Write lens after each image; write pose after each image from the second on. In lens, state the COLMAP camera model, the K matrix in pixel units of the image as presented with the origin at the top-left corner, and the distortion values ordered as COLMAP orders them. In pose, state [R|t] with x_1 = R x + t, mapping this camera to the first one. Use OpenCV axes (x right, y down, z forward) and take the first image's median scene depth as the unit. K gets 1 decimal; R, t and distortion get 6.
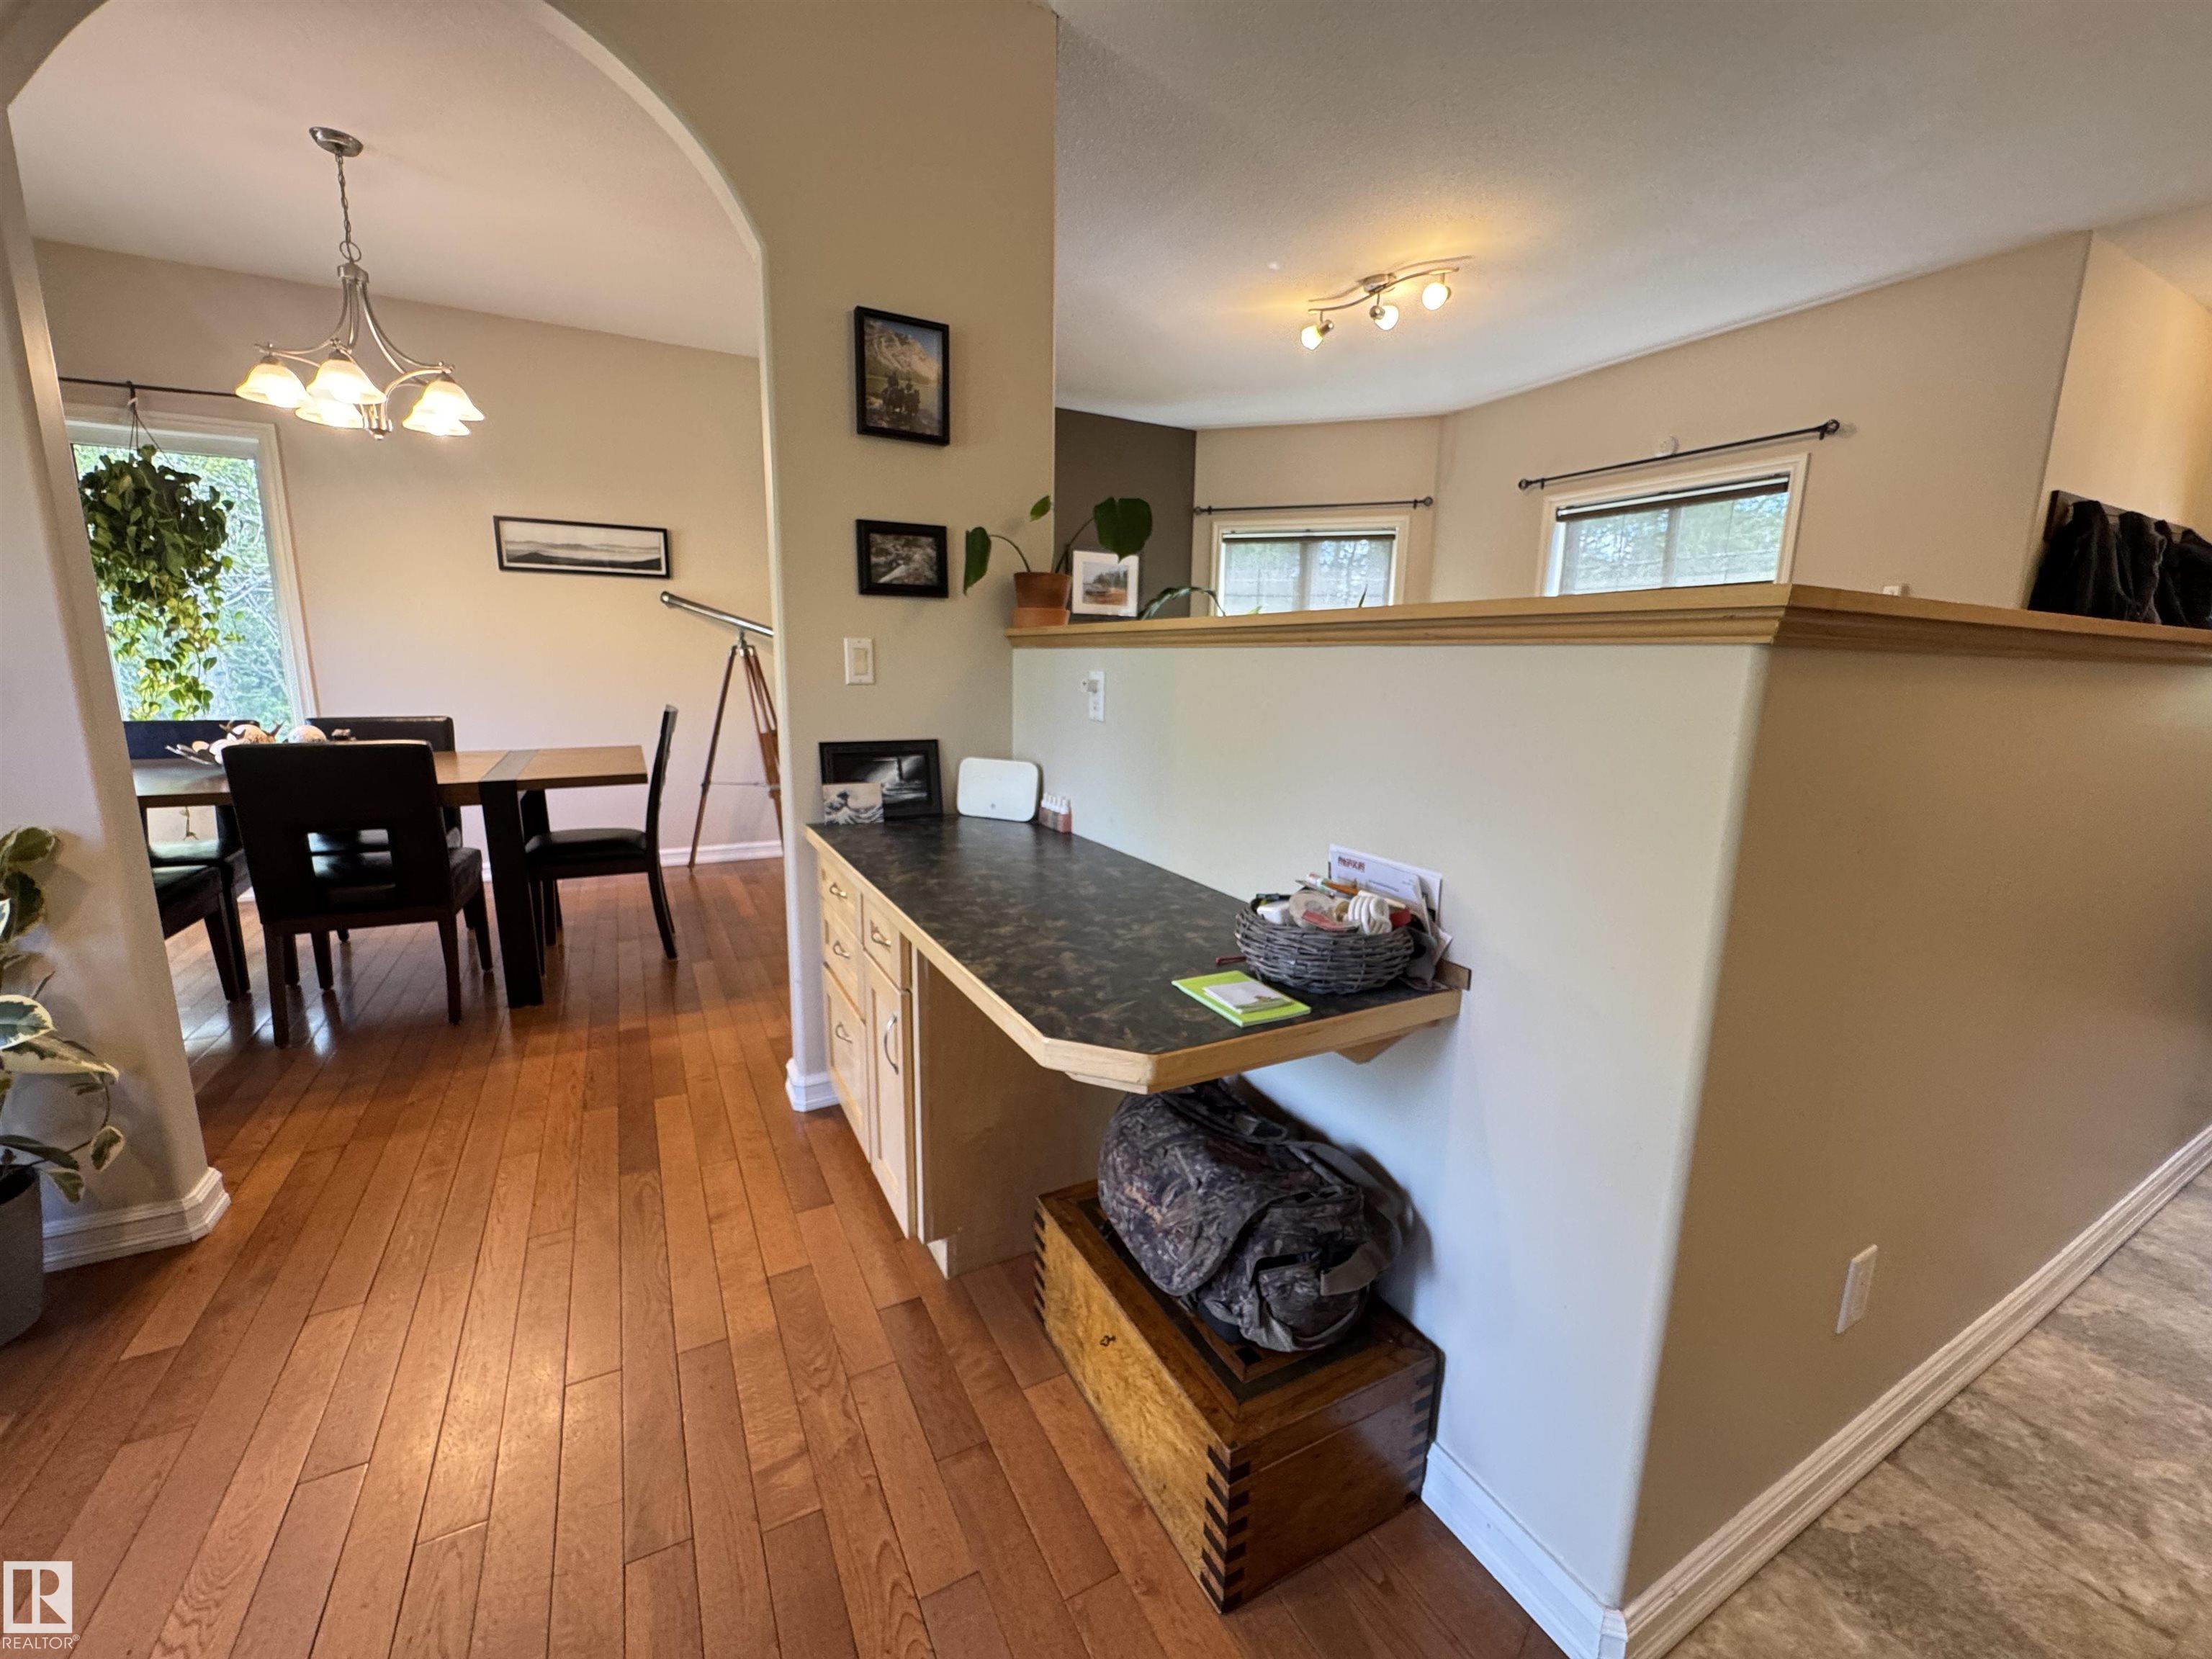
lens RADIAL K [[884.8, 0, 1106.0], [0, 884.8, 829.5], [0, 0, 1]] dist [0.000705, -0.000678]
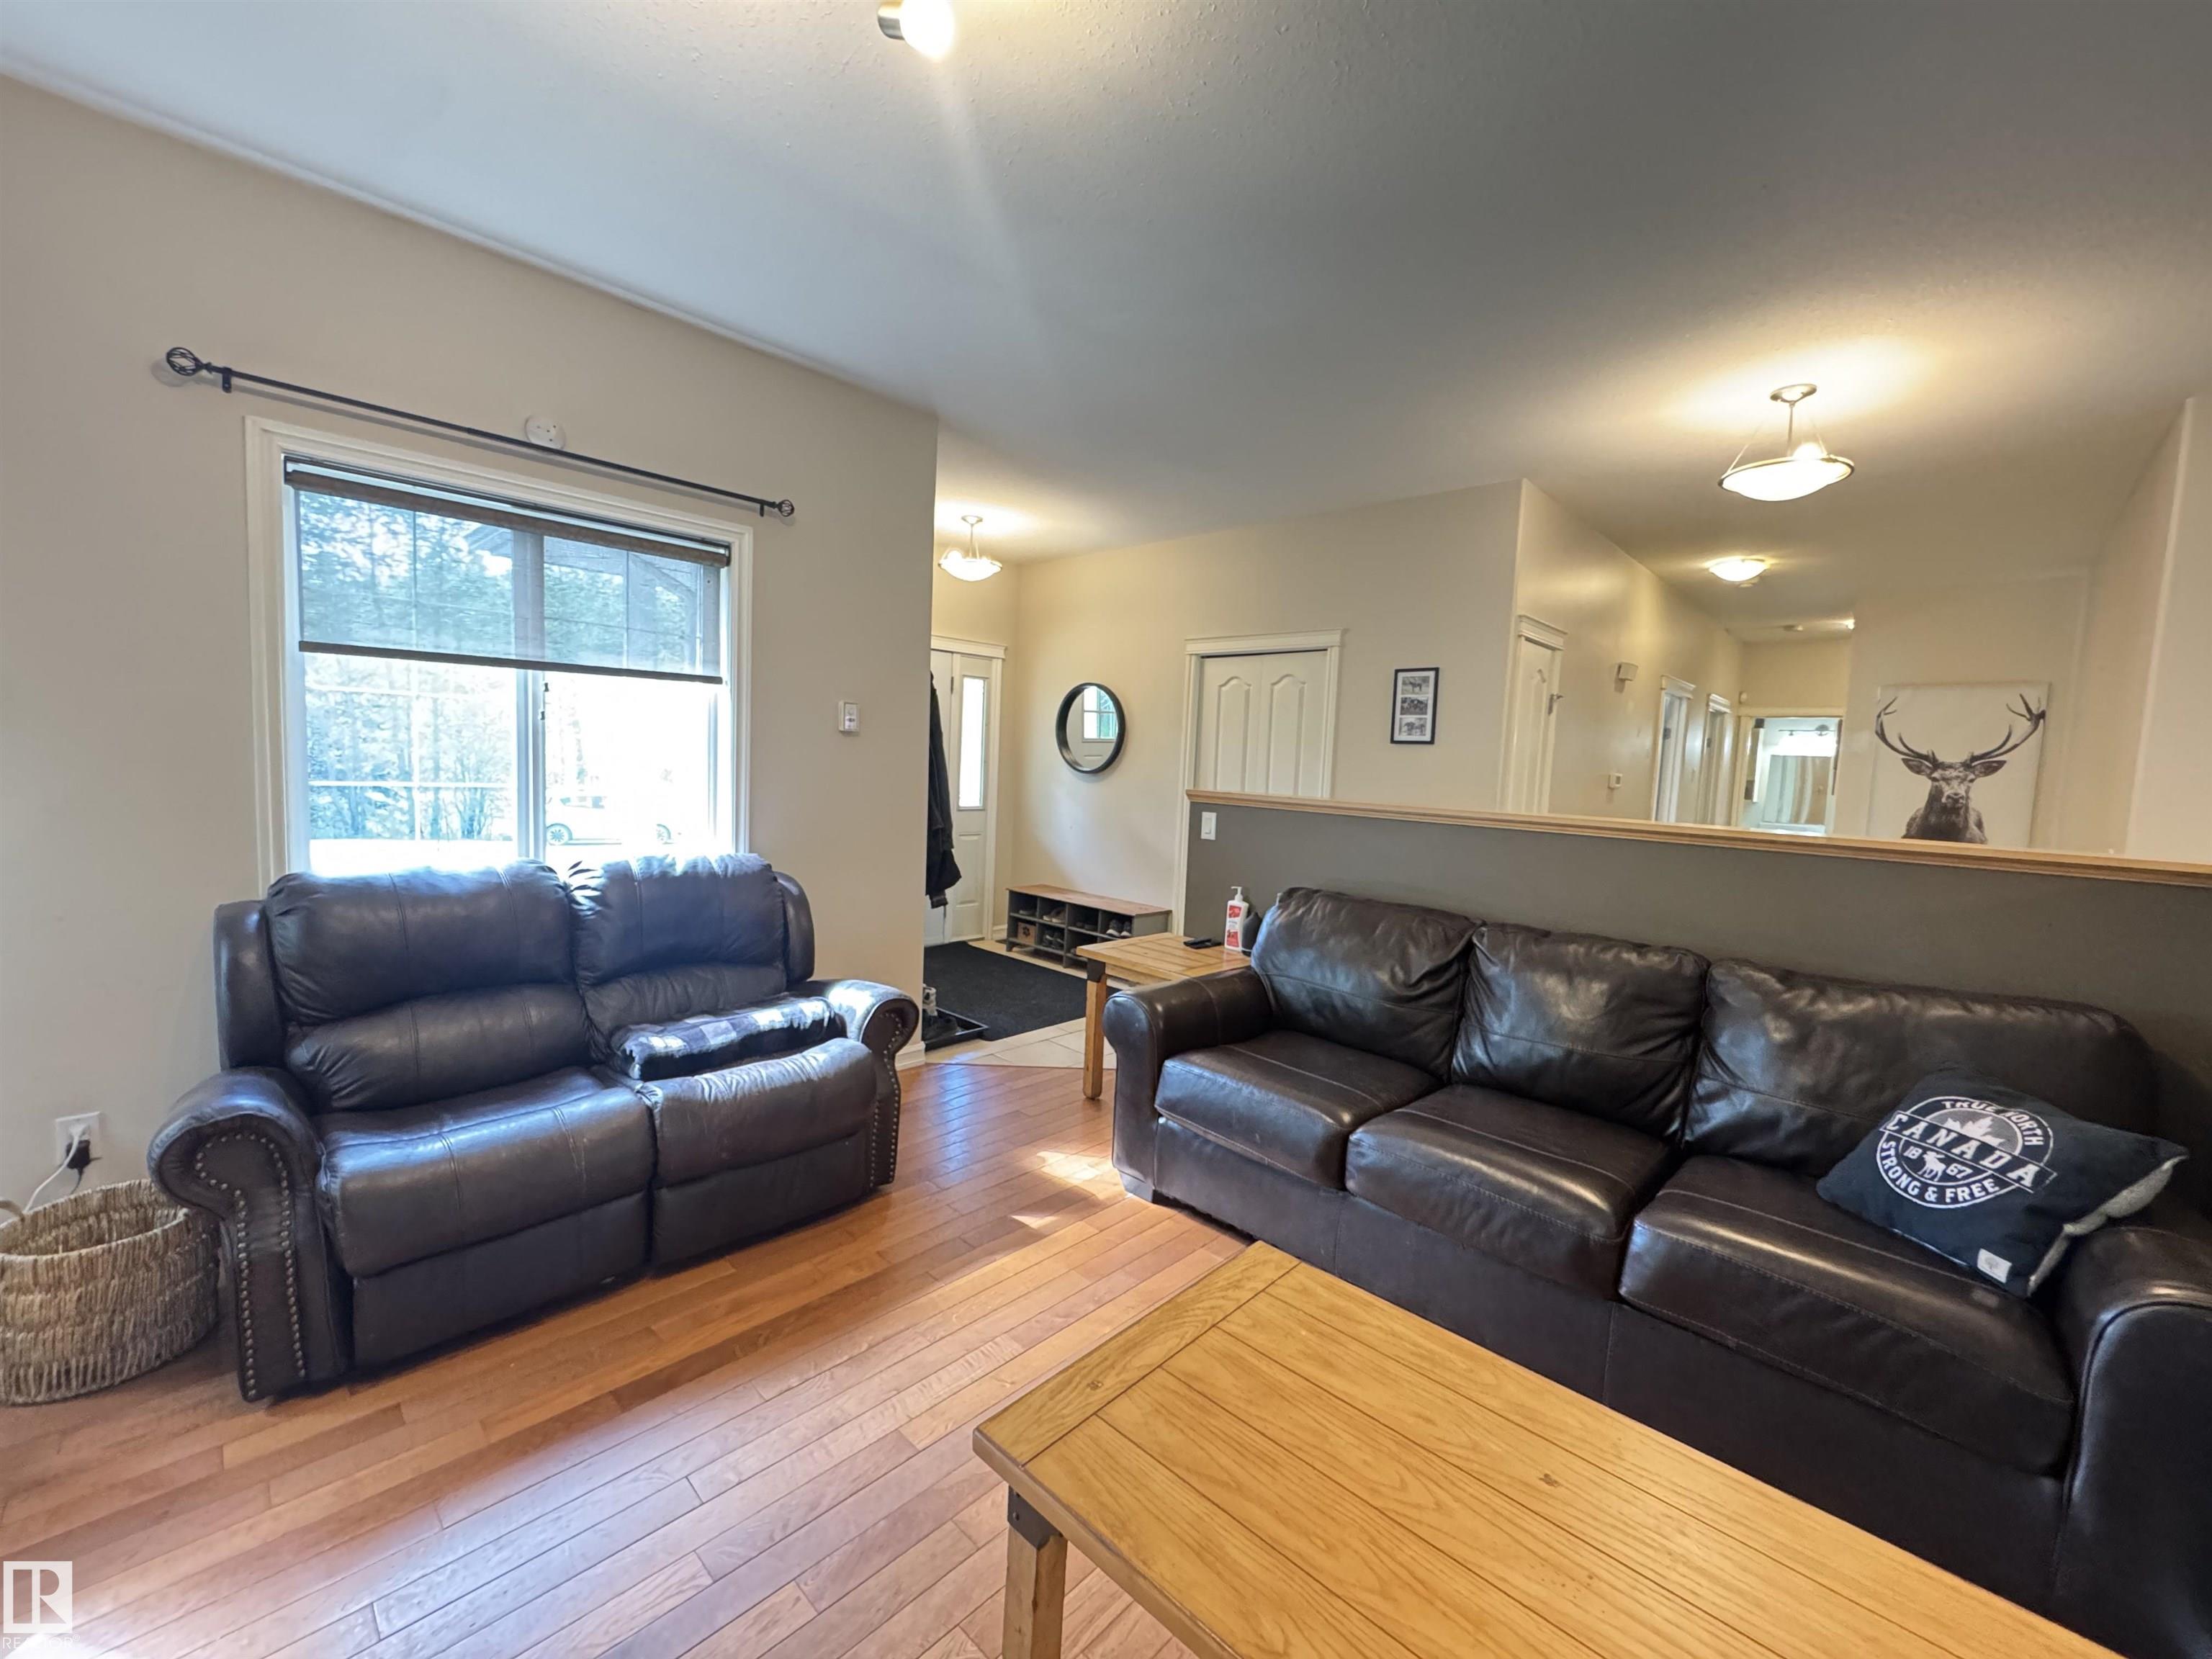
lens RADIAL K [[884.8, 0, 1106.0], [0, 884.8, 829.5], [0, 0, 1]] dist [0.000705, -0.000678]
pose [[-0.311488, -0.105881, 0.944333, -0.354458], [0.135133, 0.978737, 0.154312, -0.869168], [-0.940593, 0.175677, -0.290556, 3.592723]]
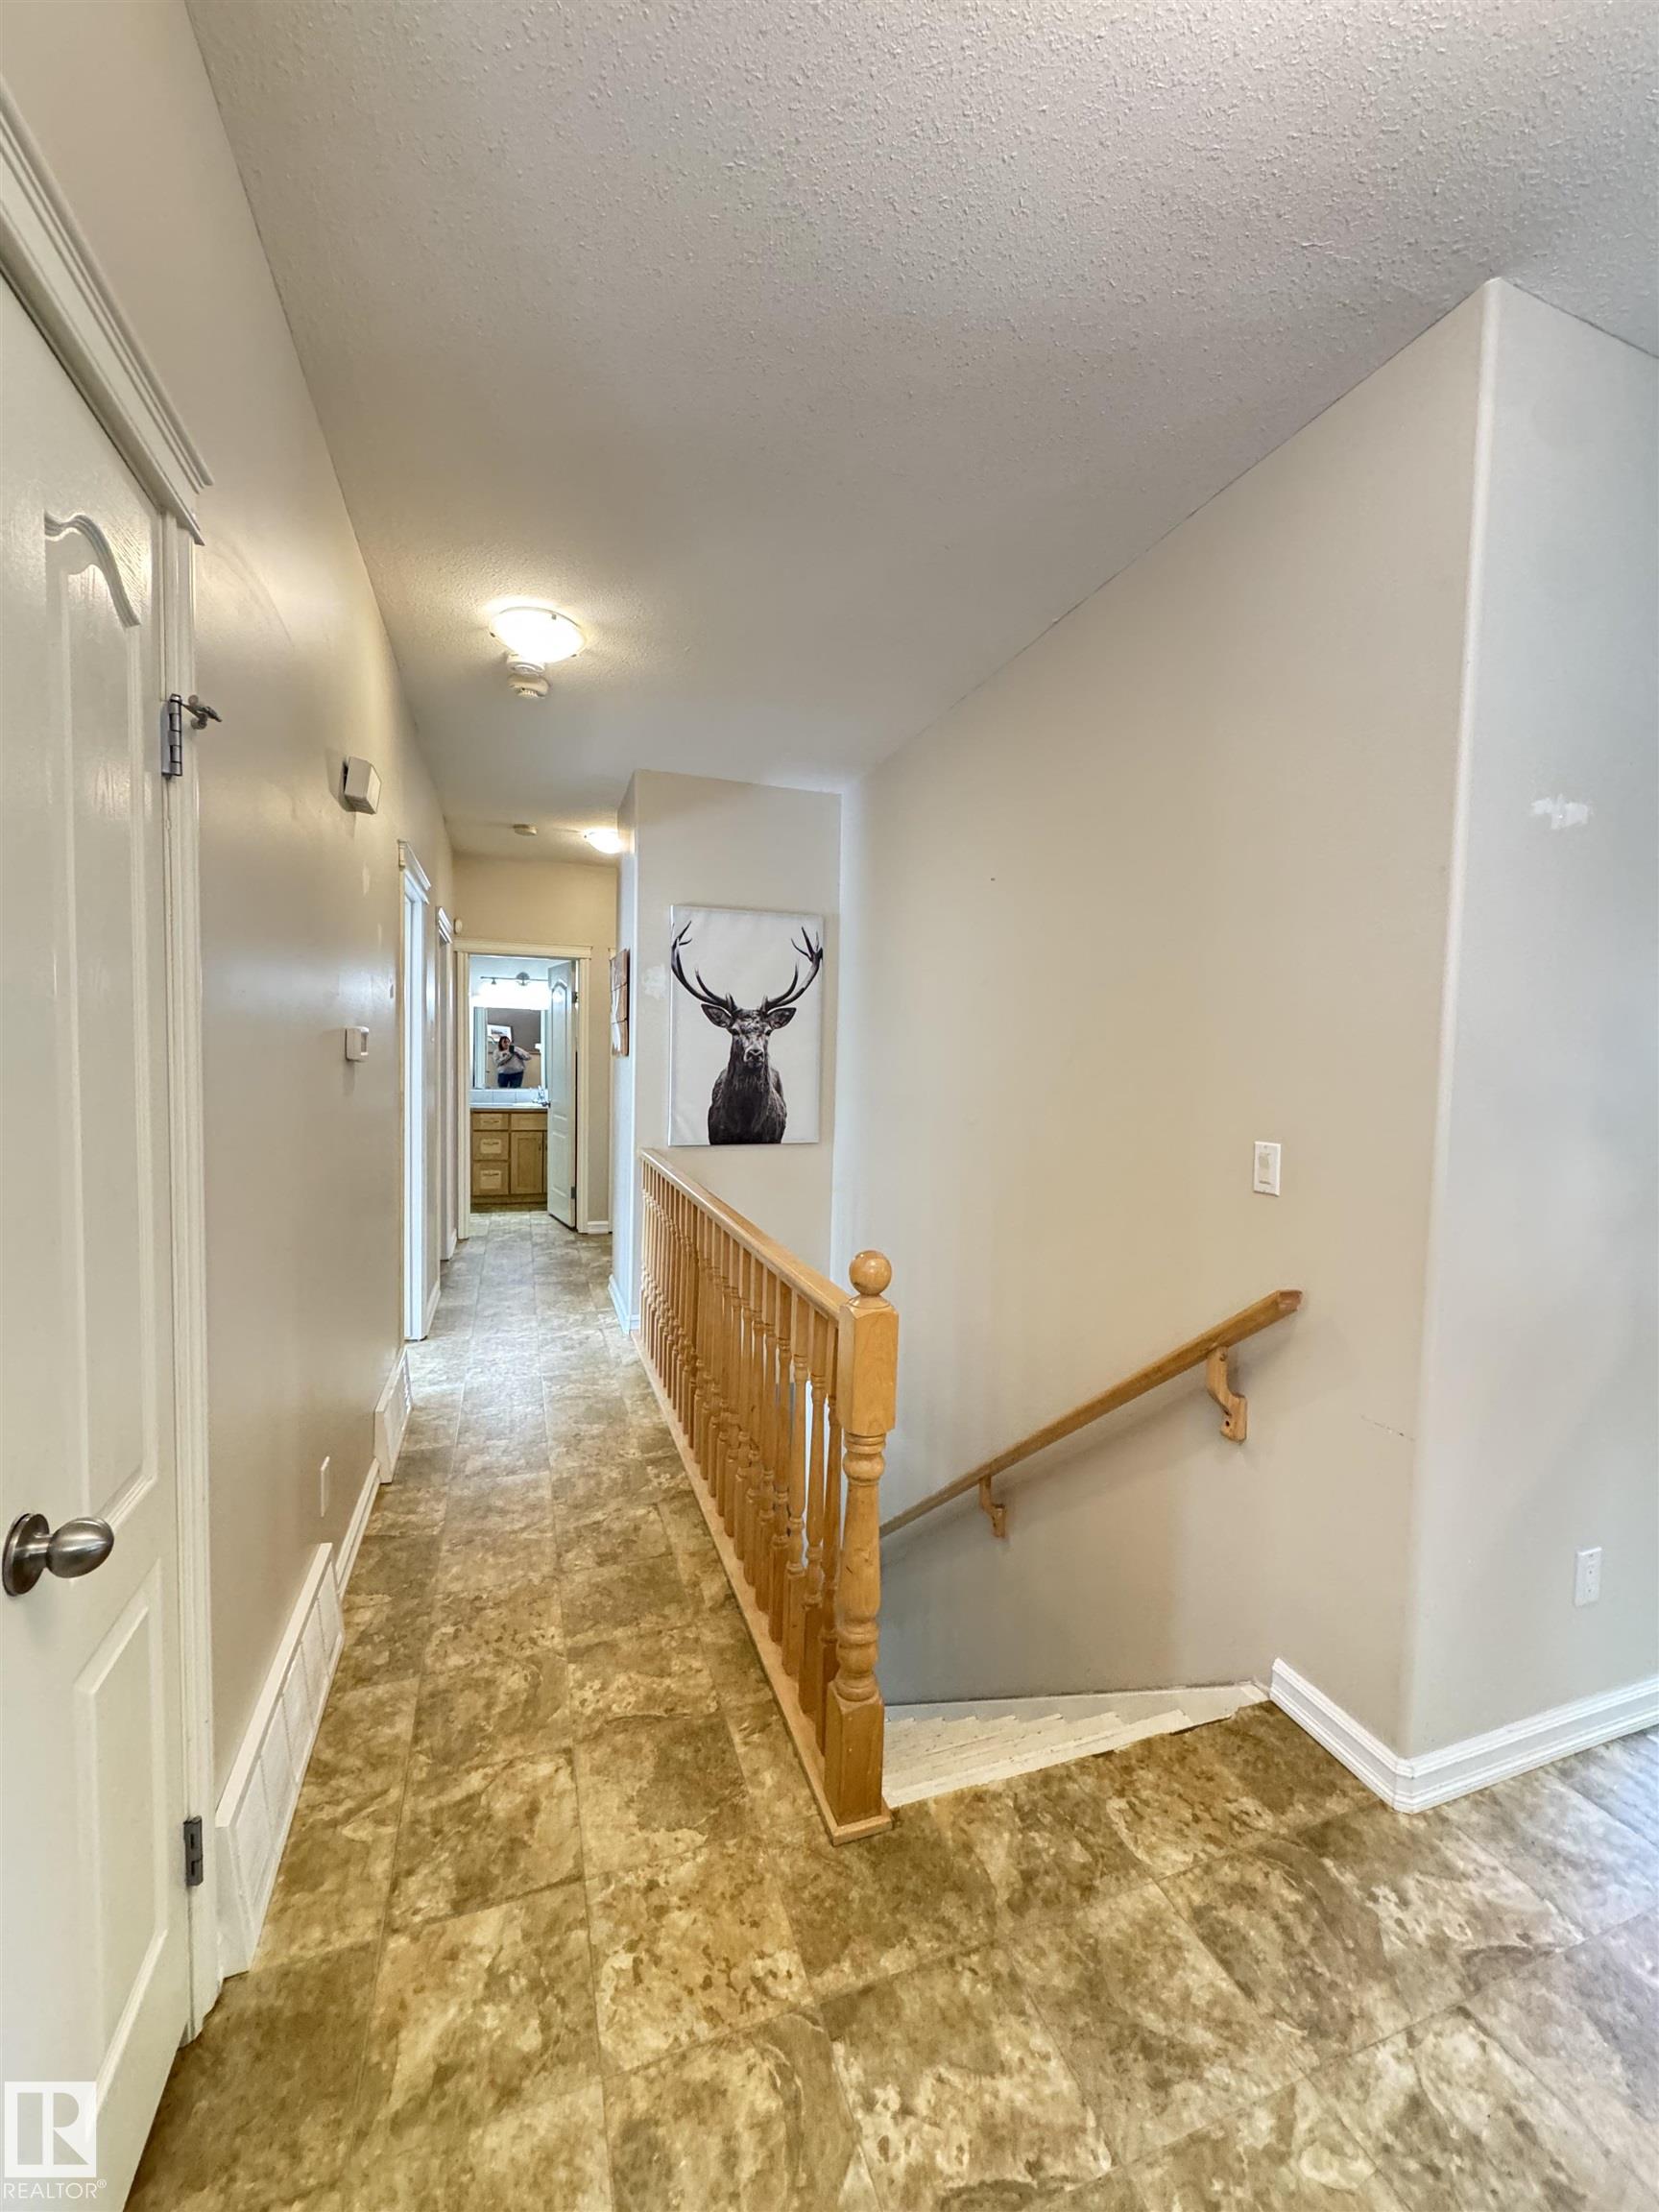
lens RADIAL K [[884.8, 0, 829.5], [0, 884.8, 1106.0], [0, 0, 1]] dist [0.000705, -0.000678]
pose [[-0.987643, -0.047597, 0.149317, 1.639436], [-0.009277, 0.968850, 0.247476, -0.451622], [-0.156445, 0.243032, -0.957319, 1.680513]]
